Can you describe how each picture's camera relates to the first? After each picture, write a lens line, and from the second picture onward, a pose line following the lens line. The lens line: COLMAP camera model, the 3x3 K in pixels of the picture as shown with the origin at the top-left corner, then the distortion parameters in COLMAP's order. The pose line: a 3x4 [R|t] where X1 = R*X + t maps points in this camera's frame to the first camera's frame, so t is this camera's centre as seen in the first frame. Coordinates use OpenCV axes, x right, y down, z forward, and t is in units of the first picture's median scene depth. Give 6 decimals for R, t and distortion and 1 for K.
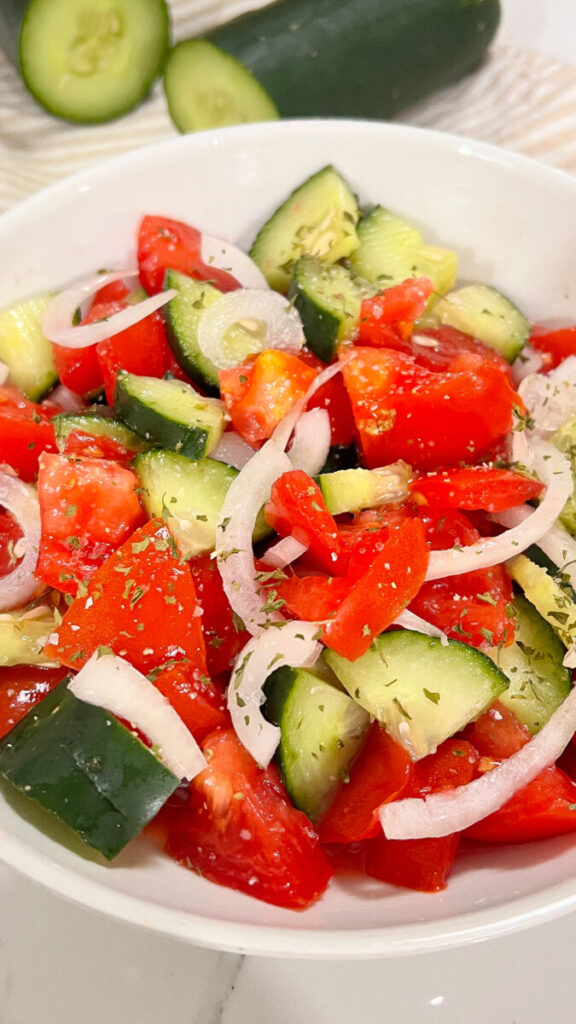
lens RADIAL K [[1017.0, 0, 272.6], [0, 1017.0, 538.8], [0, 0, 1]] dist [0.191868, -0.572955]
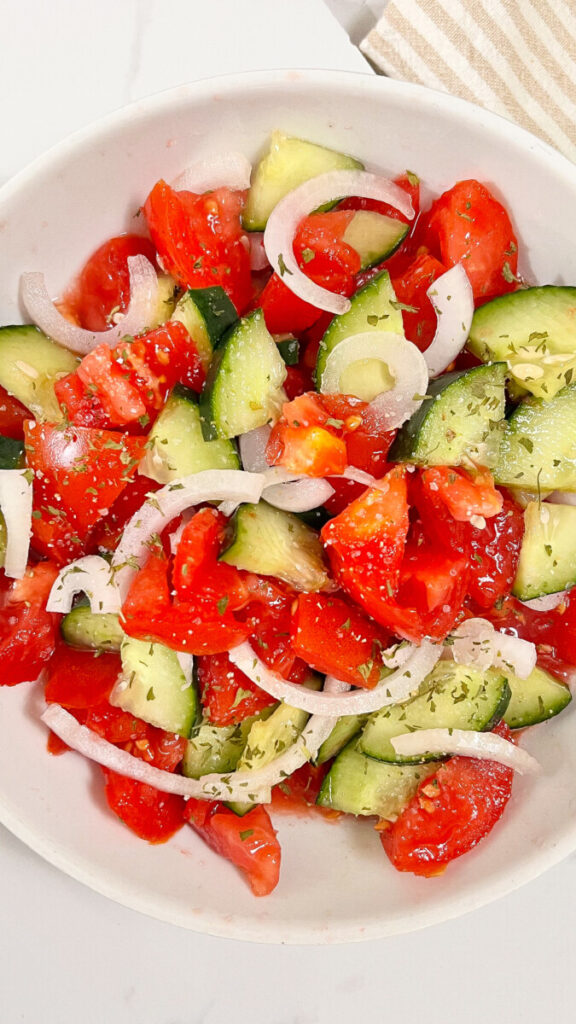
lens RADIAL K [[1017.0, 0, 272.6], [0, 1017.0, 538.8], [0, 0, 1]] dist [0.191868, -0.572955]
pose [[0.538433, 0.842586, 0.011775, 0.052071], [-0.681091, 0.426921, 0.594856, -0.790340], [0.496191, -0.328310, 0.803746, 0.073587]]
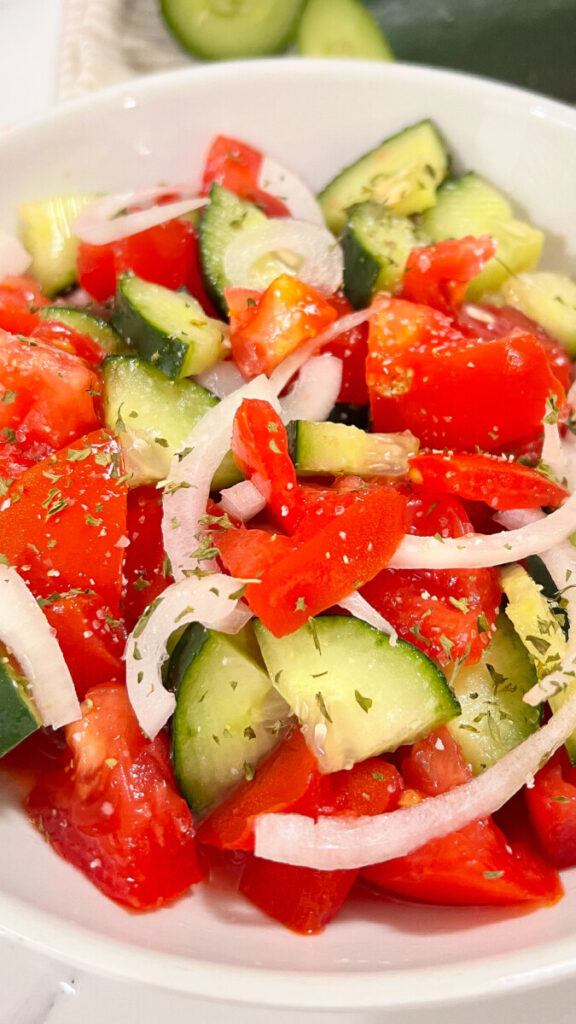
lens RADIAL K [[956.5, 0, 288.0], [0, 956.5, 512.0], [0, 0, 1]] dist [0.185204, -0.640352]
pose [[0.969496, 0.216281, -0.115321, 0.146108], [-0.220727, 0.974958, -0.027127, 0.037043], [0.106566, 0.051754, 0.992958, 0.202937]]
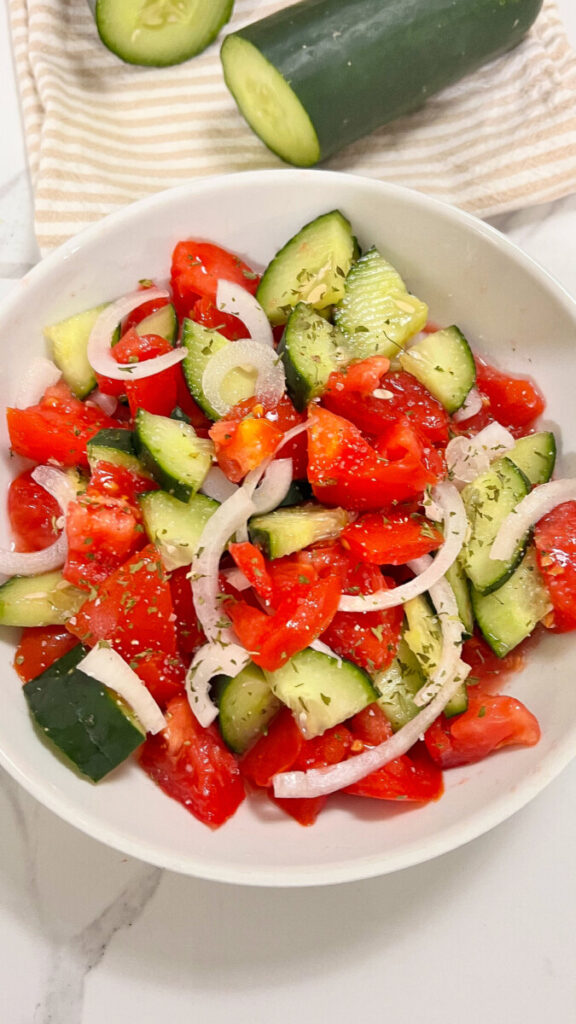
lens RADIAL K [[927.7, 0, 270.1], [0, 927.7, 499.9], [0, 0, 1]] dist [0.178243, -0.467479]
pose [[0.990084, 0.125555, -0.063004, 0.119956], [-0.102815, 0.953287, 0.284030, -0.456579], [0.095722, -0.274736, 0.956743, -0.180458]]
